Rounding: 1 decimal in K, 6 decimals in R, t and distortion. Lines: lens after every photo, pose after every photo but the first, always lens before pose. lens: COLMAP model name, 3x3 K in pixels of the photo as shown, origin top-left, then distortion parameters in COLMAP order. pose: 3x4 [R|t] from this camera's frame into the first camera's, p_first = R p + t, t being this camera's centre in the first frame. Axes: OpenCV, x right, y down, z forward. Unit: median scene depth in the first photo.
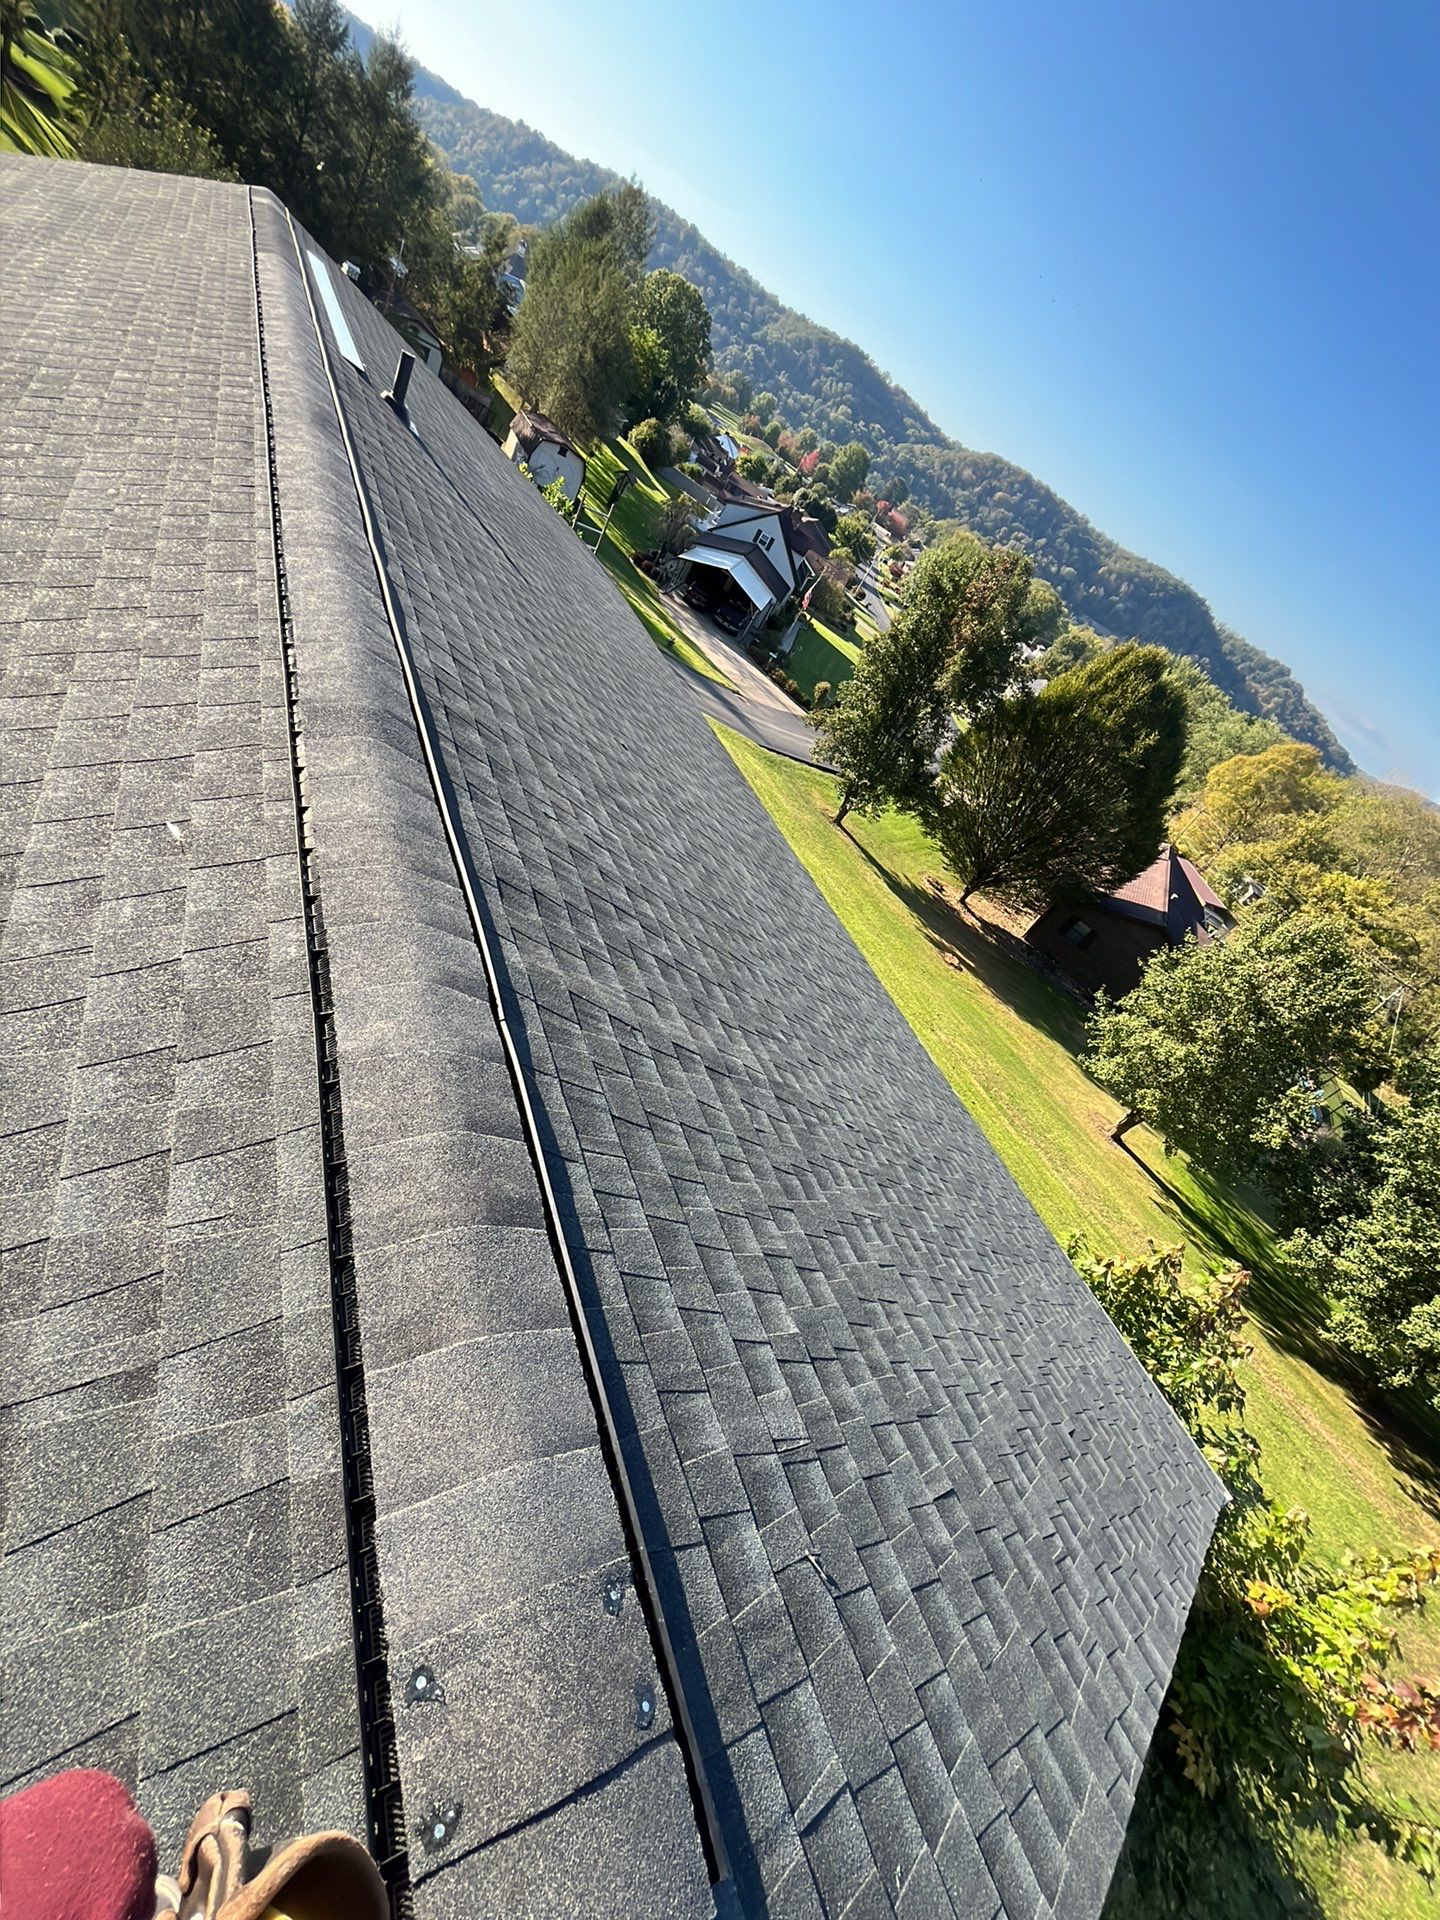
lens RADIAL K [[783.3, 0, 720.0], [0, 783.3, 960.0], [0, 0, 1]] dist [-0.001503, 0.000223]
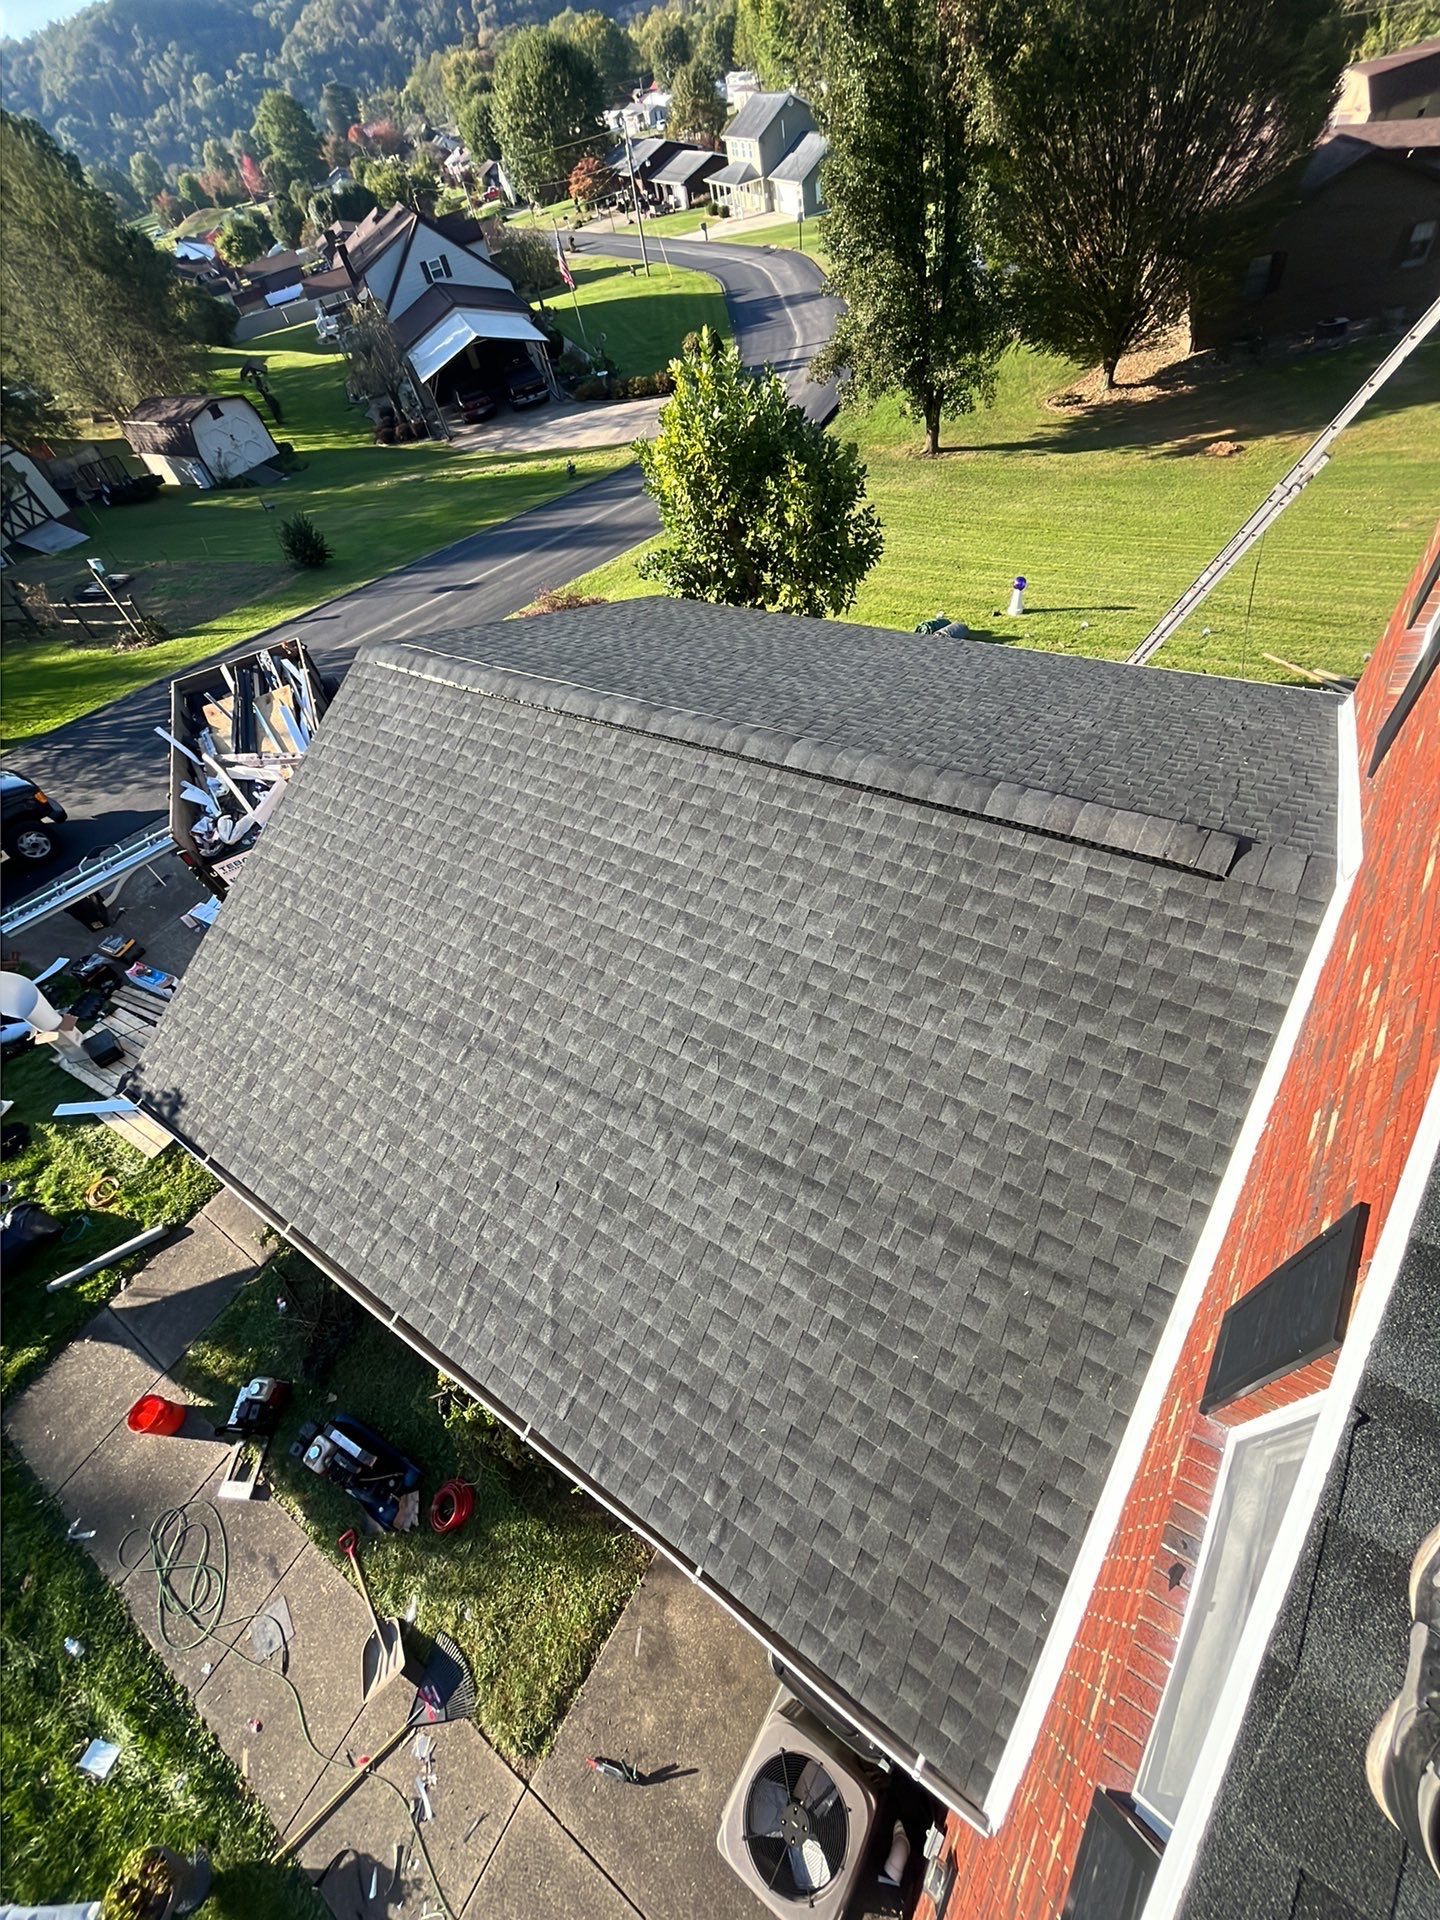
lens RADIAL K [[783.3, 0, 720.0], [0, 783.3, 960.0], [0, 0, 1]] dist [-0.001503, 0.000223]
pose [[0.637426, -0.744878, -0.197091, -0.132581], [0.767952, 0.593344, 0.241232, -0.158533], [-0.062745, -0.305124, 0.950243, 0.124077]]
